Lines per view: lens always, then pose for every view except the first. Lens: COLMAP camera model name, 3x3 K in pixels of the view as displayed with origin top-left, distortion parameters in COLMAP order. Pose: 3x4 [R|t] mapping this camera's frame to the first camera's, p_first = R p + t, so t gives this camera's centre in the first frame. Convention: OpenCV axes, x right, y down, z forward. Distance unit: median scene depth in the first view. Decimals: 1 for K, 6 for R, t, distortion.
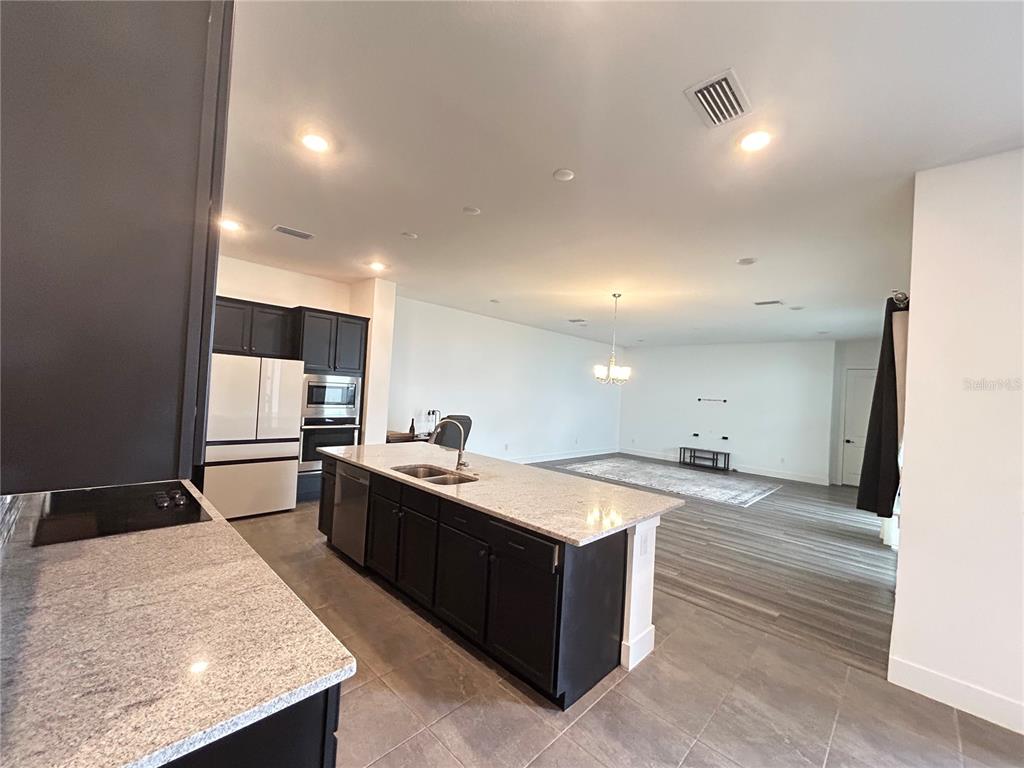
lens RADIAL K [[416.2, 0, 509.6], [0, 416.2, 385.2], [0, 0, 1]] dist [-0.000565, 0.000617]
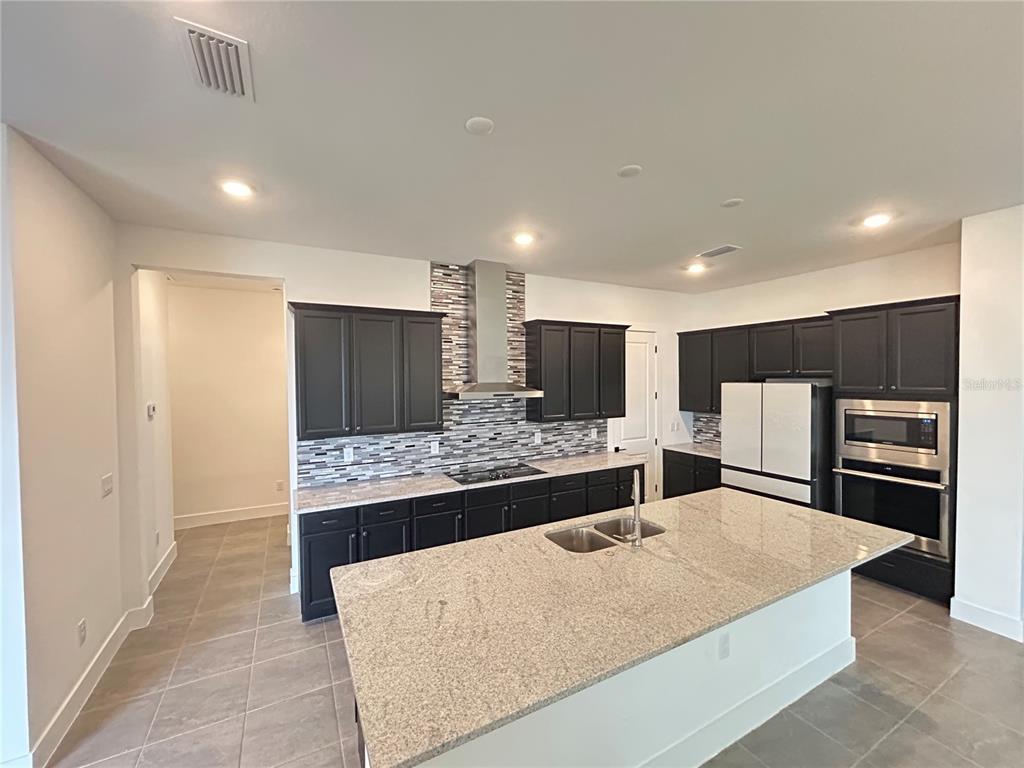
lens RADIAL K [[416.2, 0, 509.6], [0, 416.2, 385.2], [0, 0, 1]] dist [-0.000565, 0.000617]
pose [[-0.301653, -0.036128, -0.952733, 0.462958], [0.004252, 0.999221, -0.039237, -0.028416], [0.953408, -0.015887, -0.301264, 0.760764]]
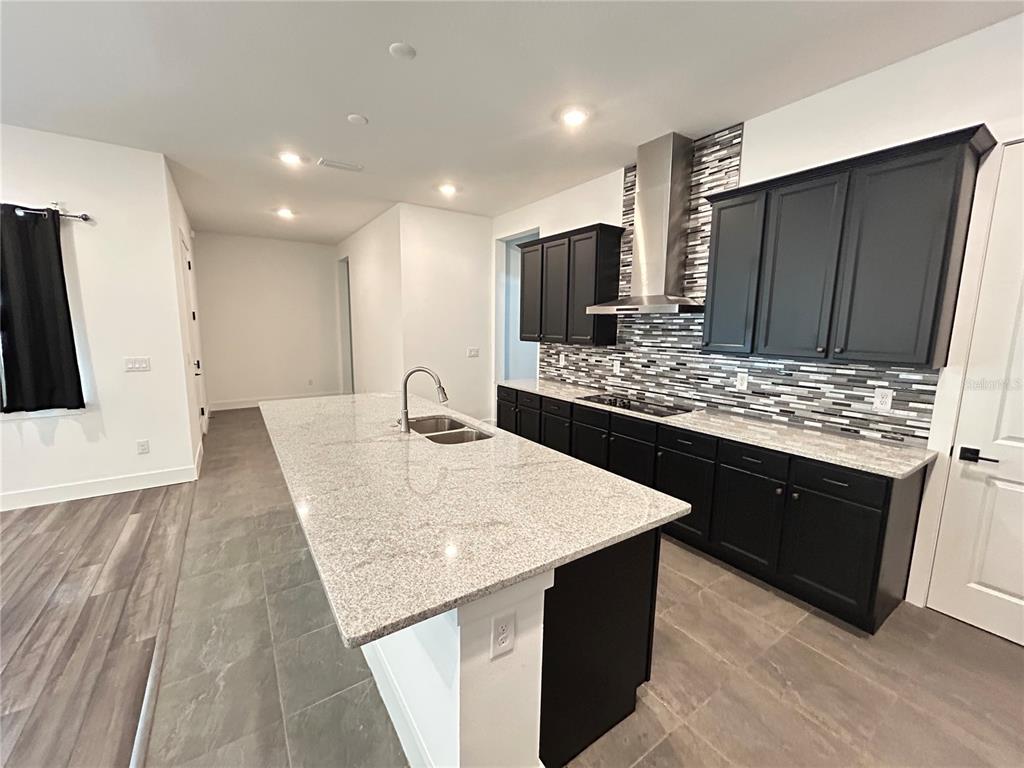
lens RADIAL K [[416.2, 0, 509.6], [0, 416.2, 385.2], [0, 0, 1]] dist [-0.000565, 0.000617]
pose [[-0.976436, -0.099147, 0.191684, -0.330067], [-0.071850, 0.986899, 0.144458, -0.001552], [-0.203495, 0.127282, -0.970767, 1.261070]]
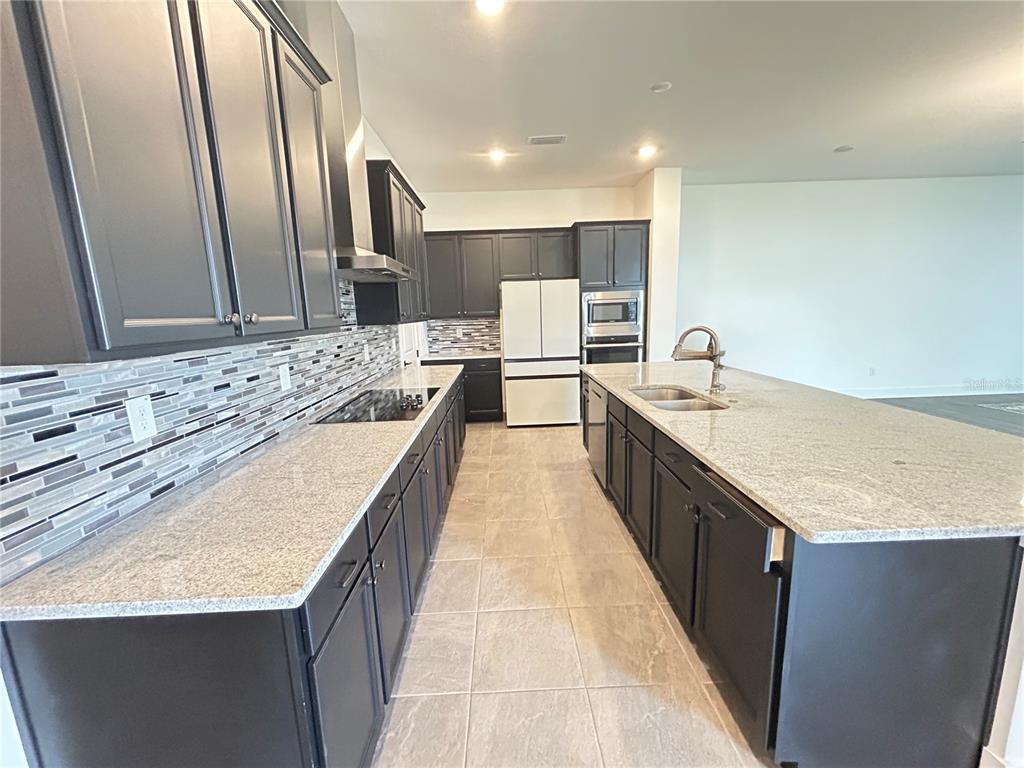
lens RADIAL K [[416.2, 0, 509.6], [0, 416.2, 385.2], [0, 0, 1]] dist [-0.000565, 0.000617]
pose [[0.706081, 0.042853, -0.706833, 0.109688], [0.084596, 0.985914, 0.144279, 0.037943], [0.703060, -0.161668, 0.692510, 0.175188]]
